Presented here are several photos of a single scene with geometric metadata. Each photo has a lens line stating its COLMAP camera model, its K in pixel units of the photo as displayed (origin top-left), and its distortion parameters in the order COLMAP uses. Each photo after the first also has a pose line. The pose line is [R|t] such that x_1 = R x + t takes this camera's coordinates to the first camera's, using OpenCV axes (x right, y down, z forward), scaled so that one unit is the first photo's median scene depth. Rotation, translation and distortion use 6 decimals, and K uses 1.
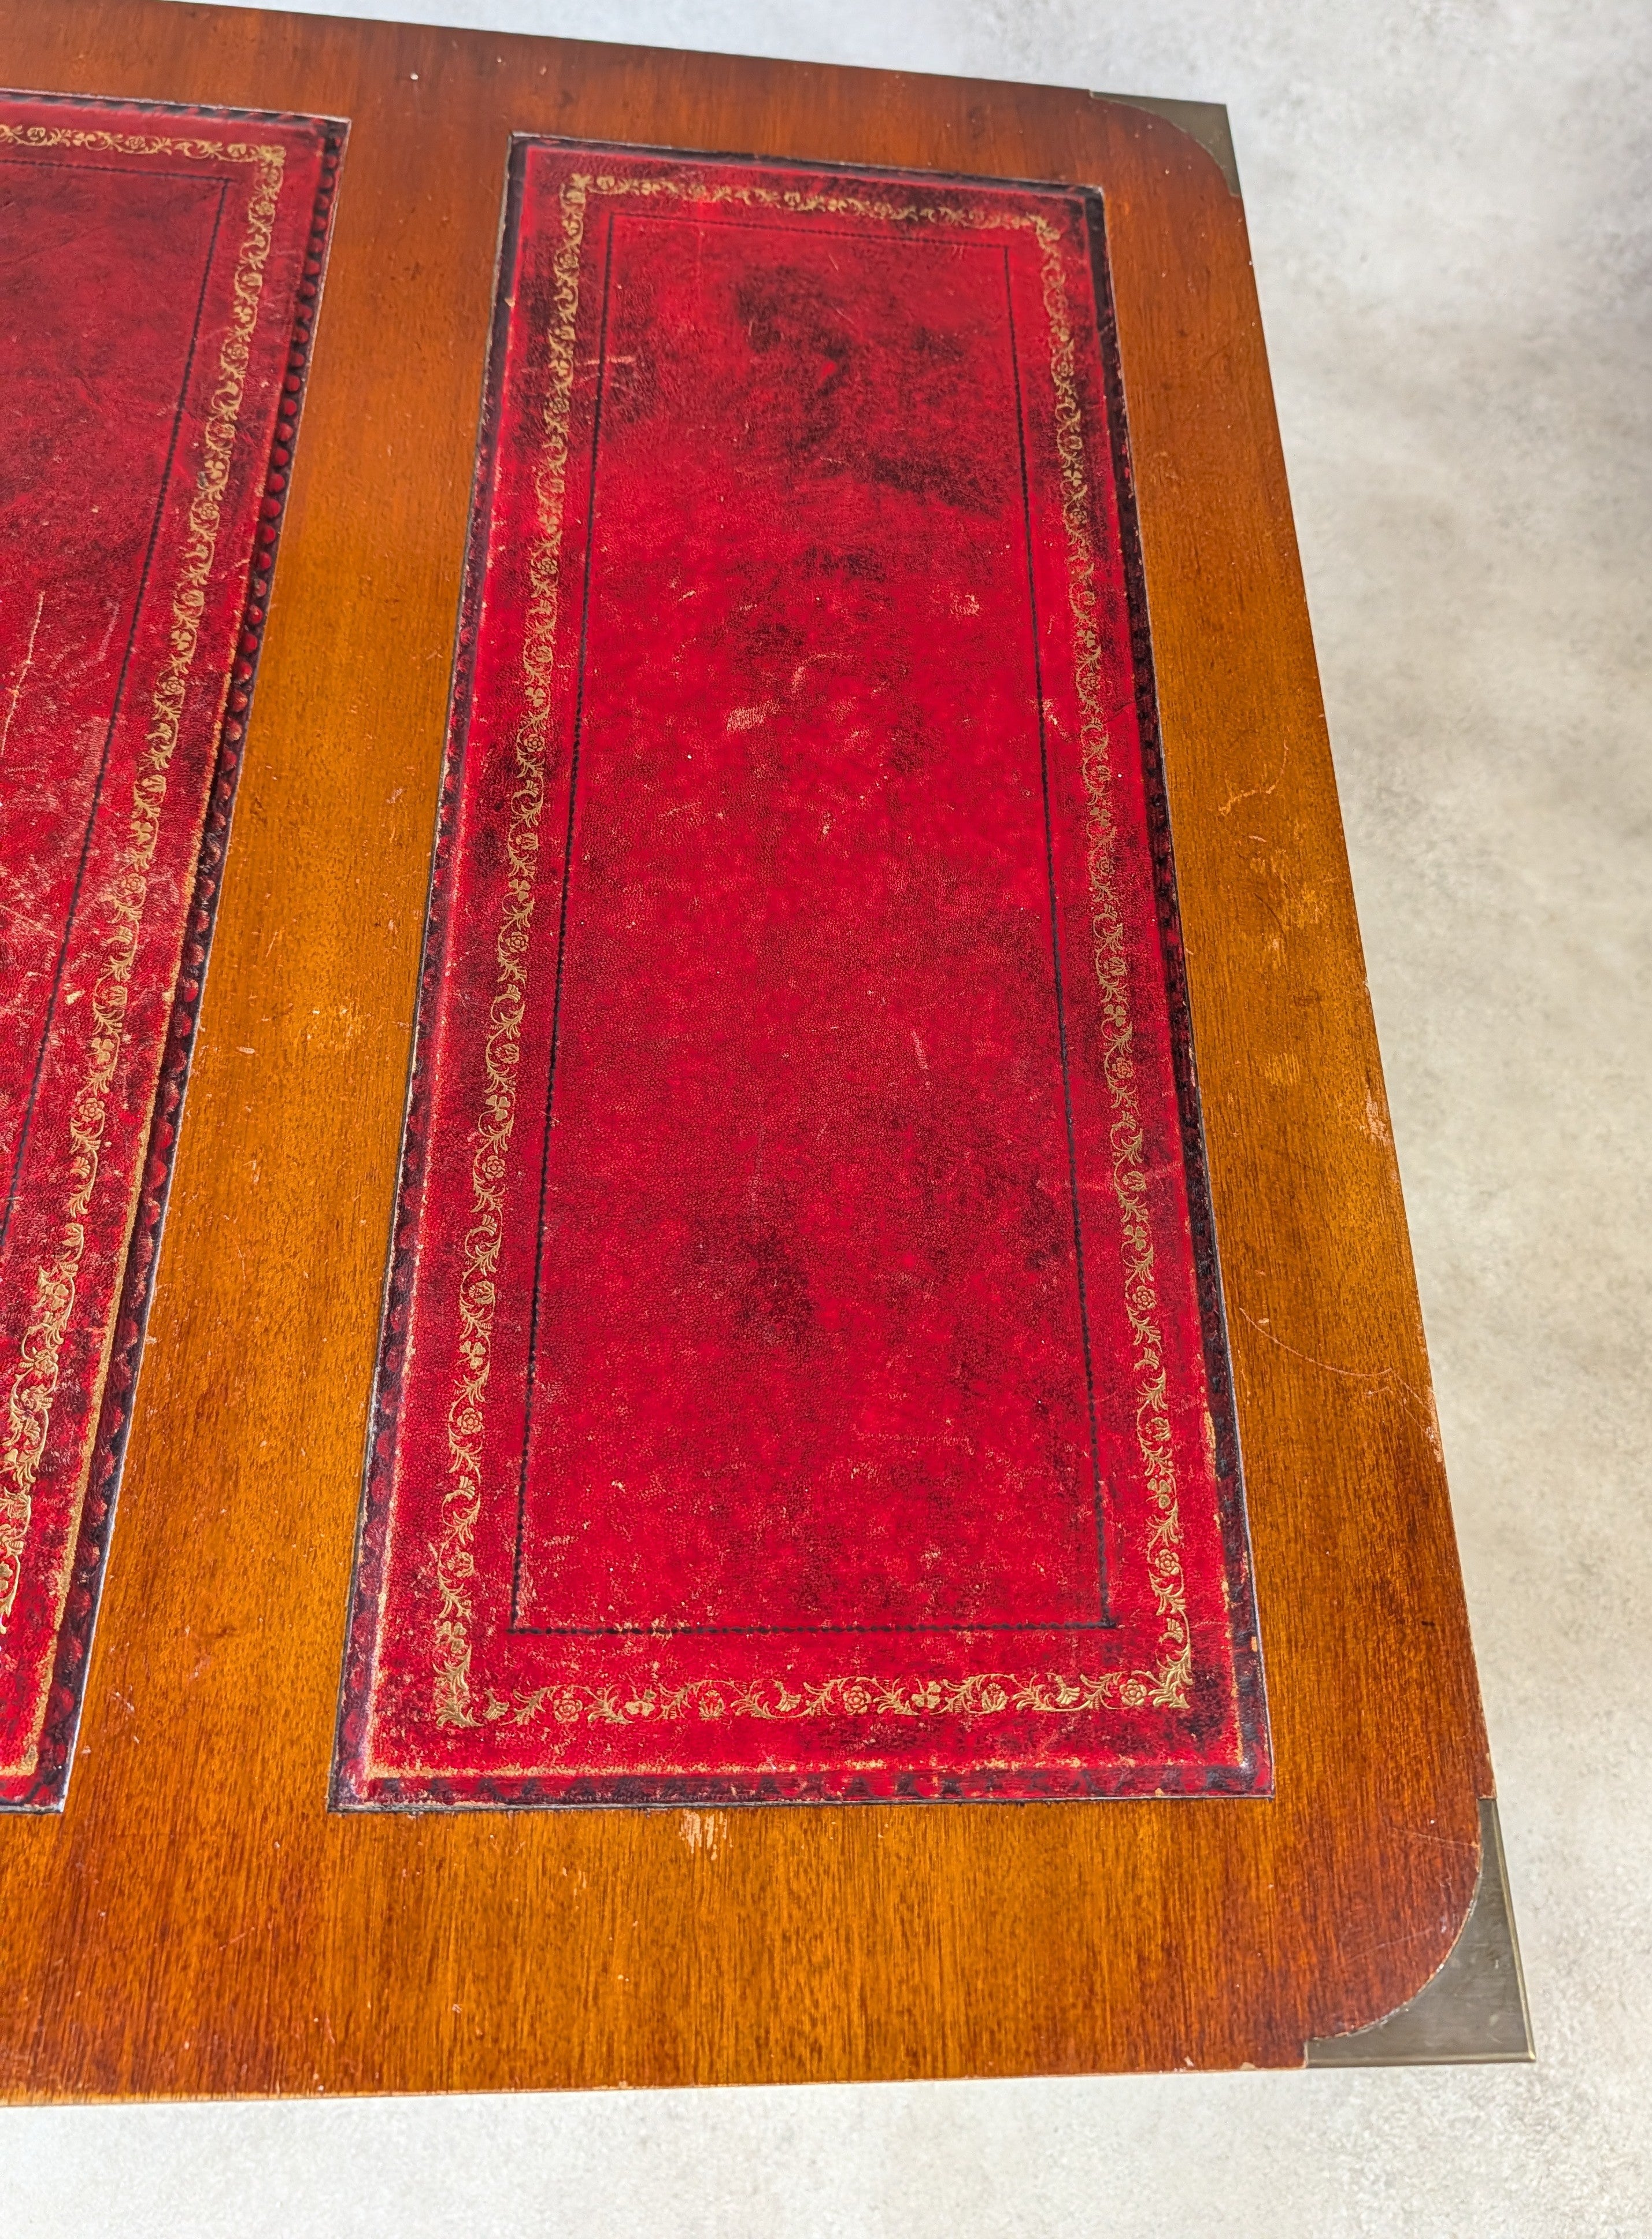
lens RADIAL K [[1726.7, 0, 866.7], [0, 1726.7, 1043.8], [0, 0, 1]] dist [-0.009451, 0.007201]
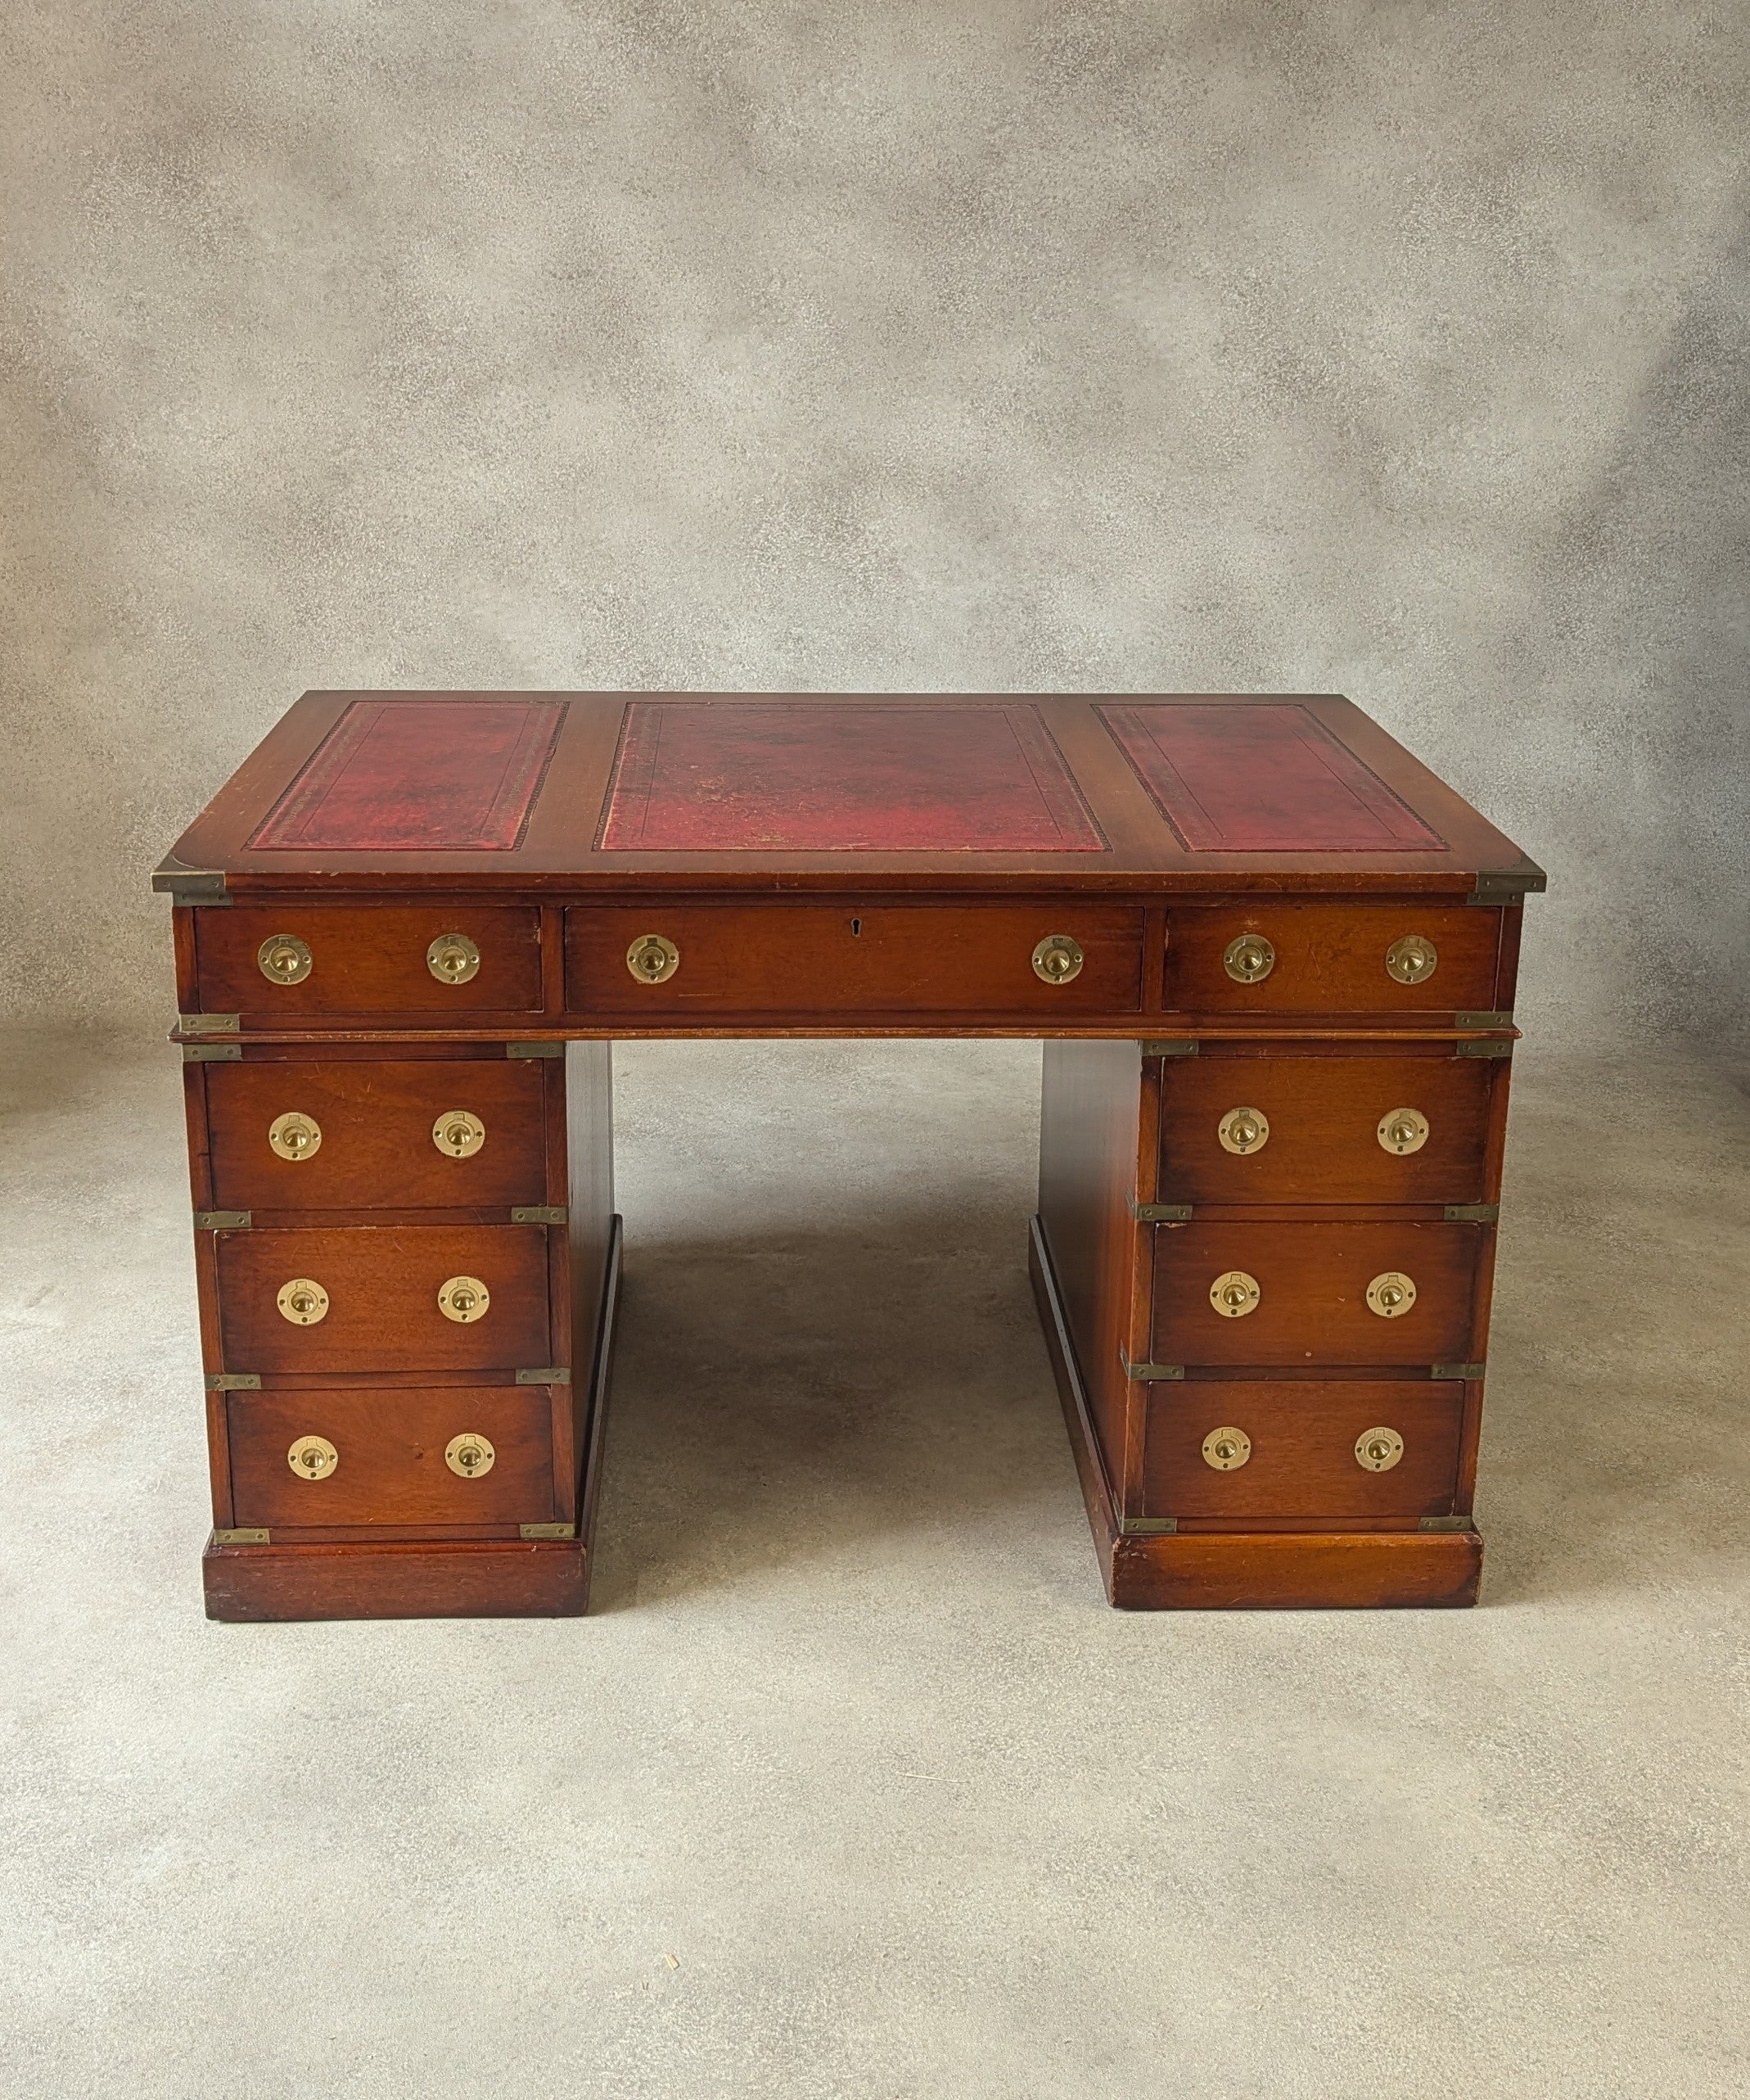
lens RADIAL K [[2410.0, 0, 850.1], [0, 2410.0, 834.6], [0, 0, 1]] dist [0.019287, 0.000000]
pose [[0.994512, -0.104580, -0.002988, -0.682591], [0.066545, 0.654338, -0.753269, 2.868333], [0.080732, 0.748936, 0.657706, -1.651898]]
